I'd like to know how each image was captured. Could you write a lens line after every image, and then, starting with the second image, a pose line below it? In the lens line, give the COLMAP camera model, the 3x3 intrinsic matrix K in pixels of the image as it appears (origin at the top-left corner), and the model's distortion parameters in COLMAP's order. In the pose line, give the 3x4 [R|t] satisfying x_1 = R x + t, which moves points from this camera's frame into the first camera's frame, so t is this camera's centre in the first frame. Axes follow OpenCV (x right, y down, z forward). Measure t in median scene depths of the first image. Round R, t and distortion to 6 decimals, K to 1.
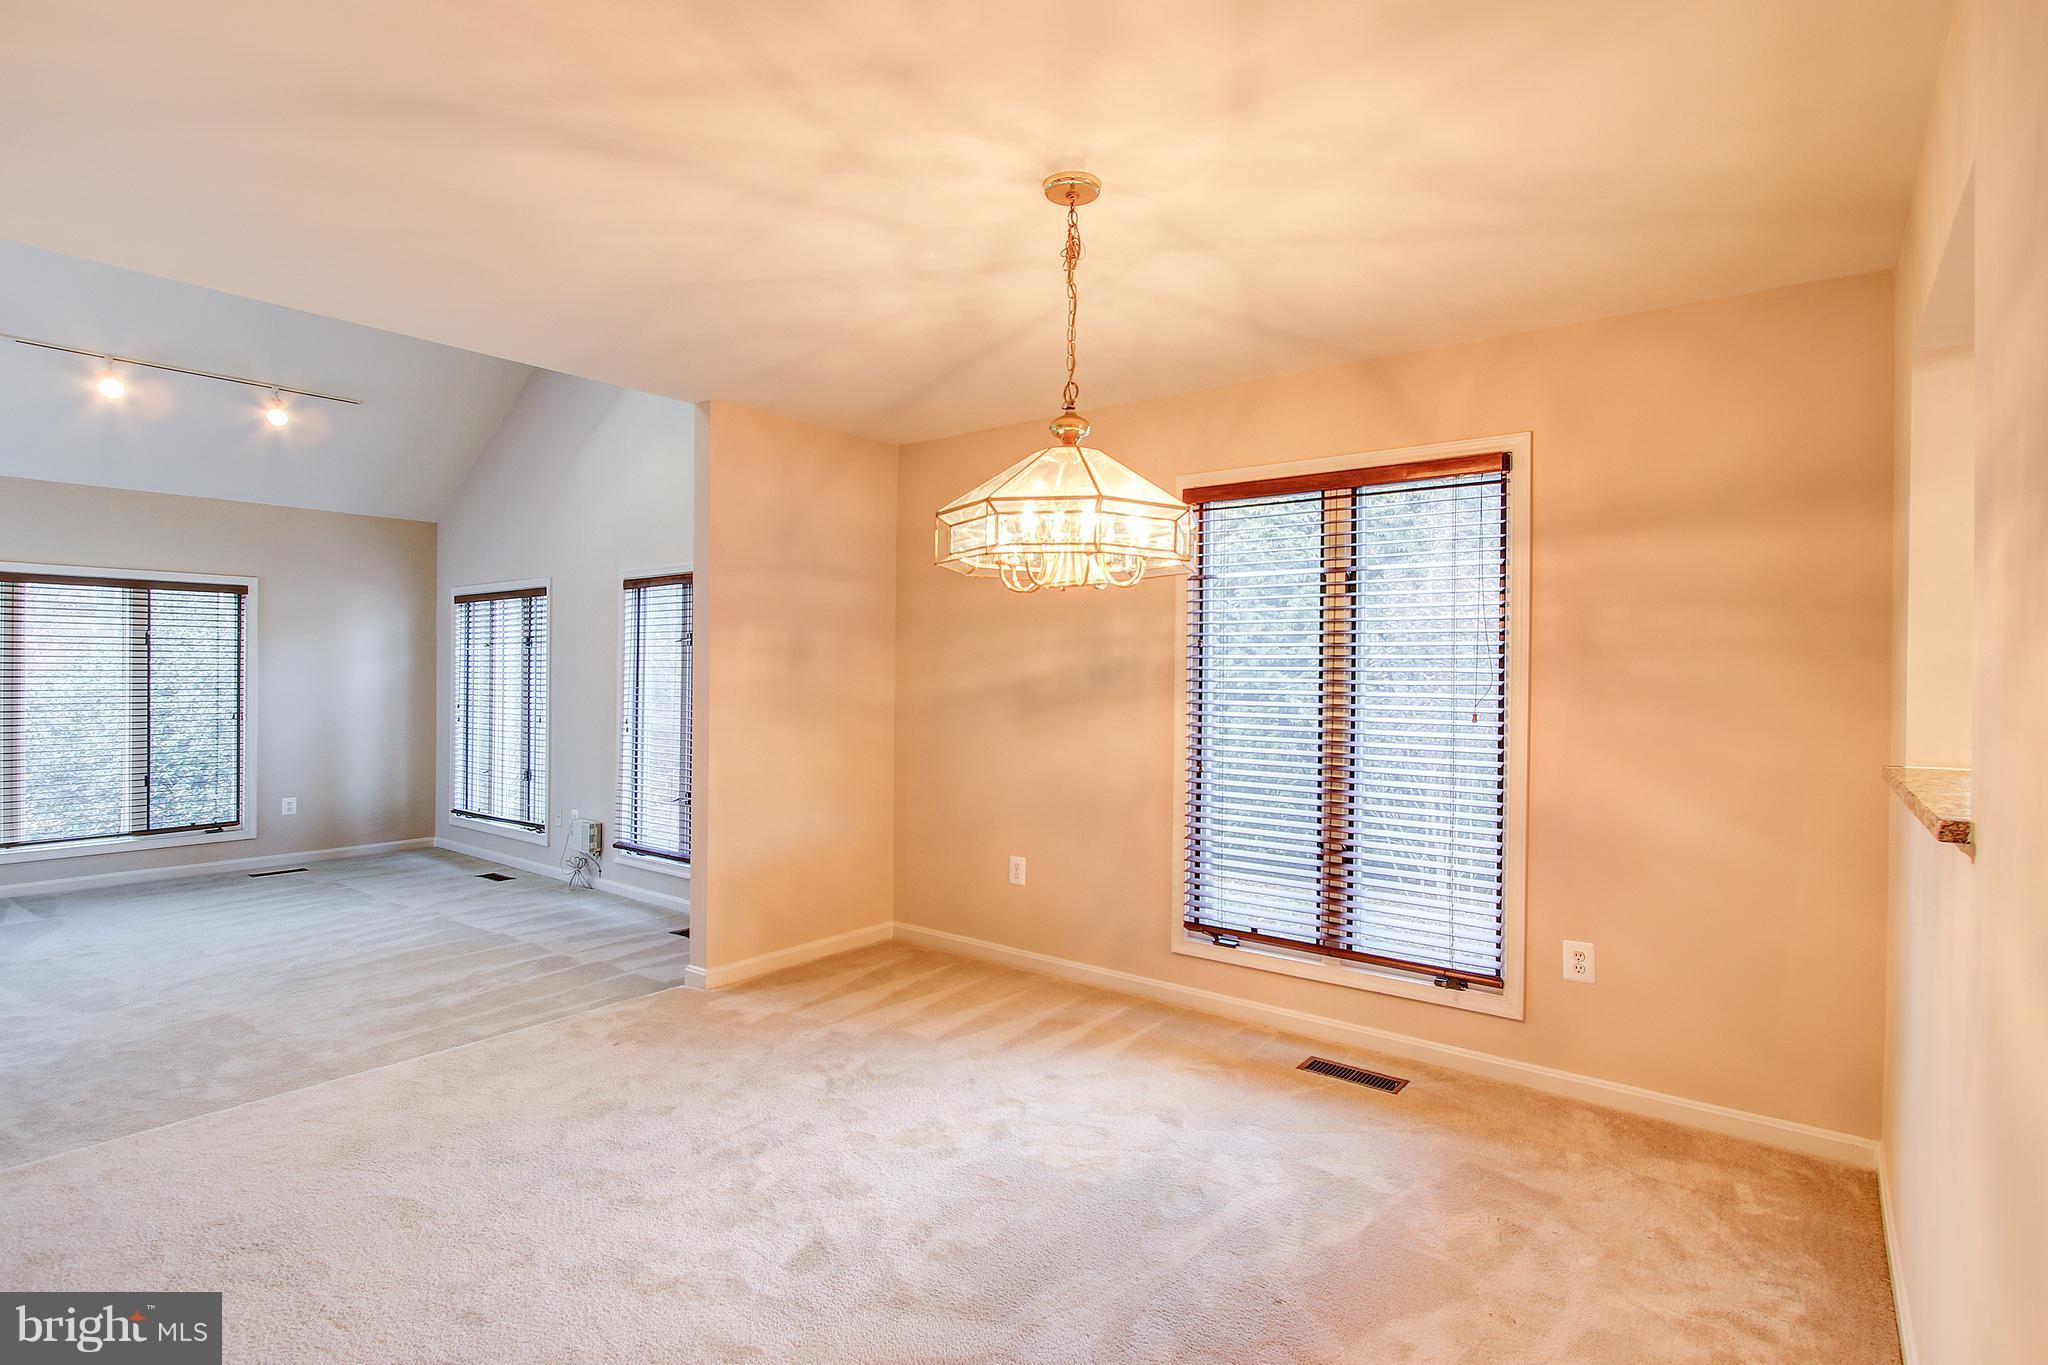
lens RADIAL K [[953.9, 0, 1031.3], [0, 953.9, 679.6], [0, 0, 1]] dist [-0.011979, 0.001037]
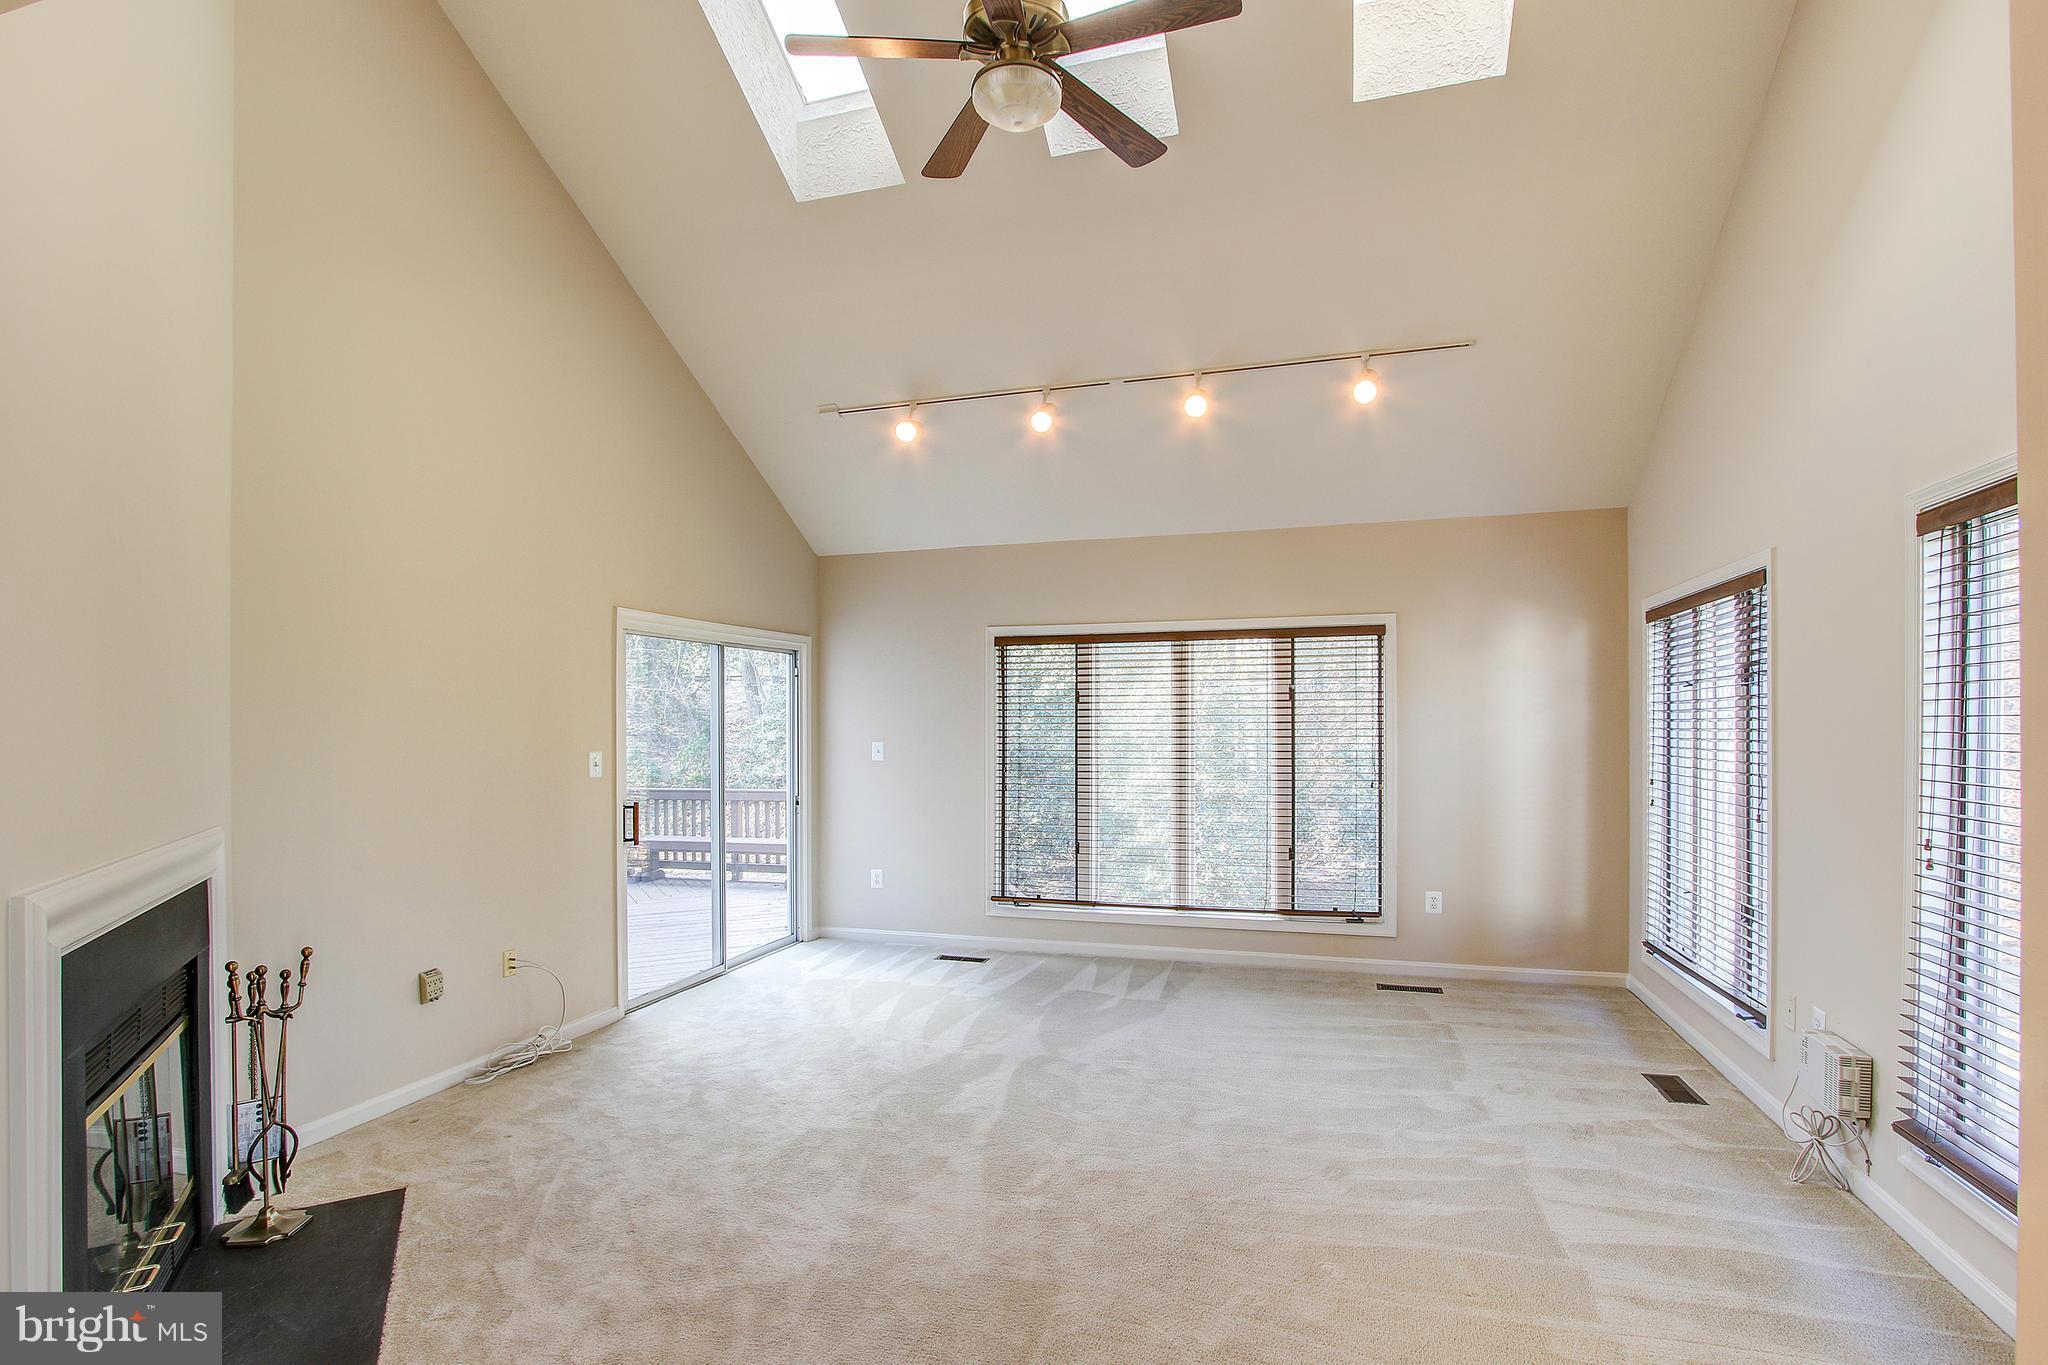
lens RADIAL K [[1000.6, 0, 1026.3], [0, 1000.6, 735.9], [0, 0, 1]] dist [-0.010966, -0.000021]
pose [[0.341761, 0.001546, -0.939786, -0.134071], [0.001885, 0.999996, 0.002331, -0.006135], [0.939785, -0.002568, 0.341756, 0.427831]]
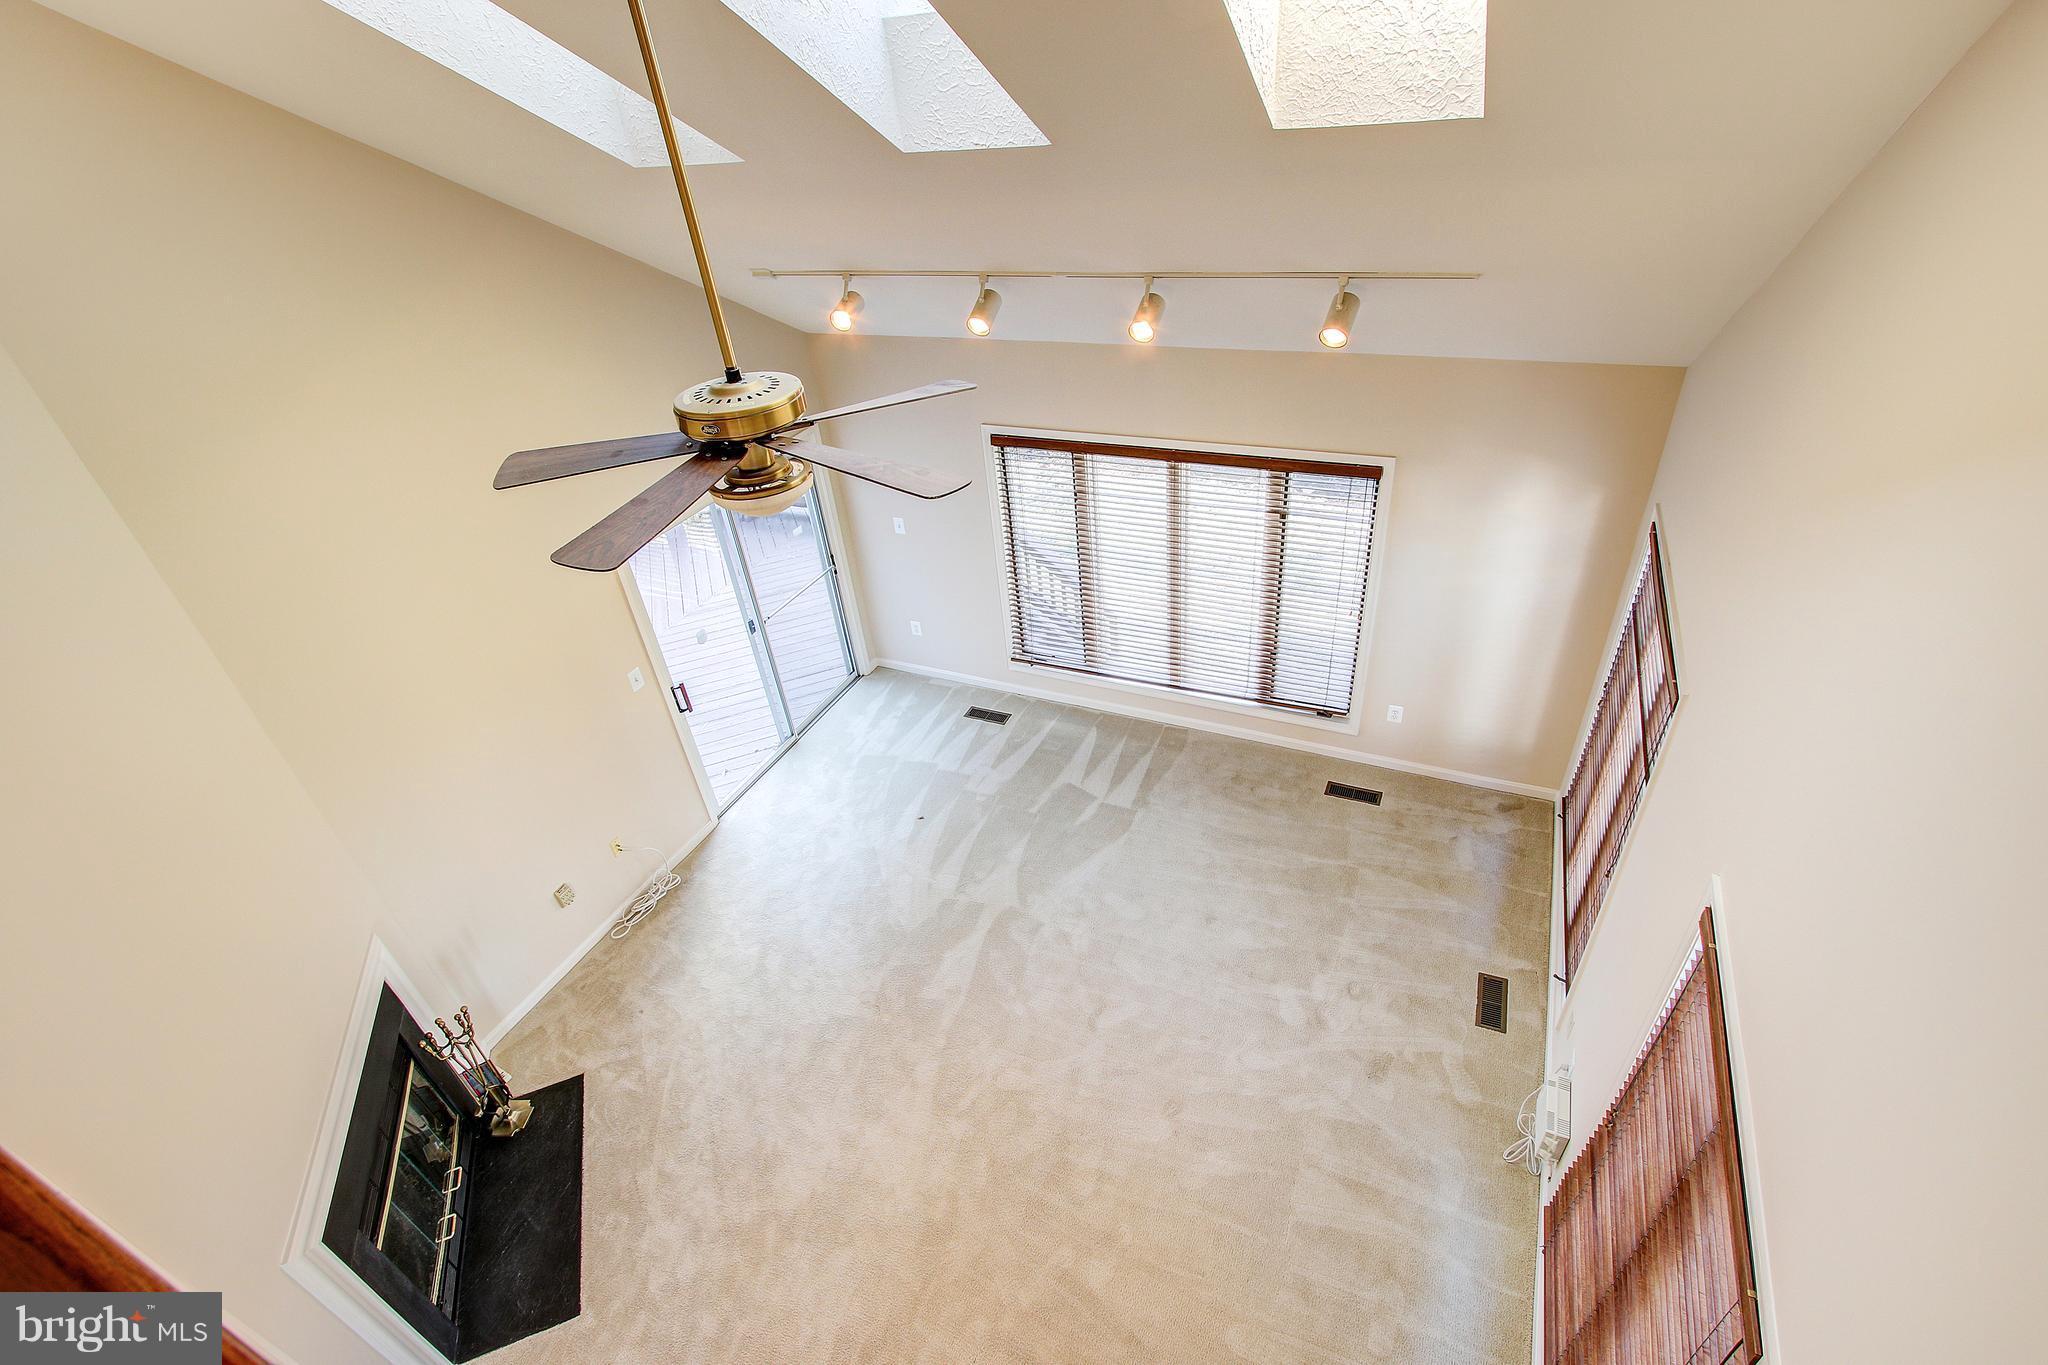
lens RADIAL K [[953.9, 0, 1031.3], [0, 953.9, 679.6], [0, 0, 1]] dist [-0.011979, 0.001037]
pose [[0.205516, 0.545602, -0.812454, -0.184125], [0.087193, 0.816666, 0.570486, -0.429103], [0.974762, -0.188085, 0.120265, 0.617929]]
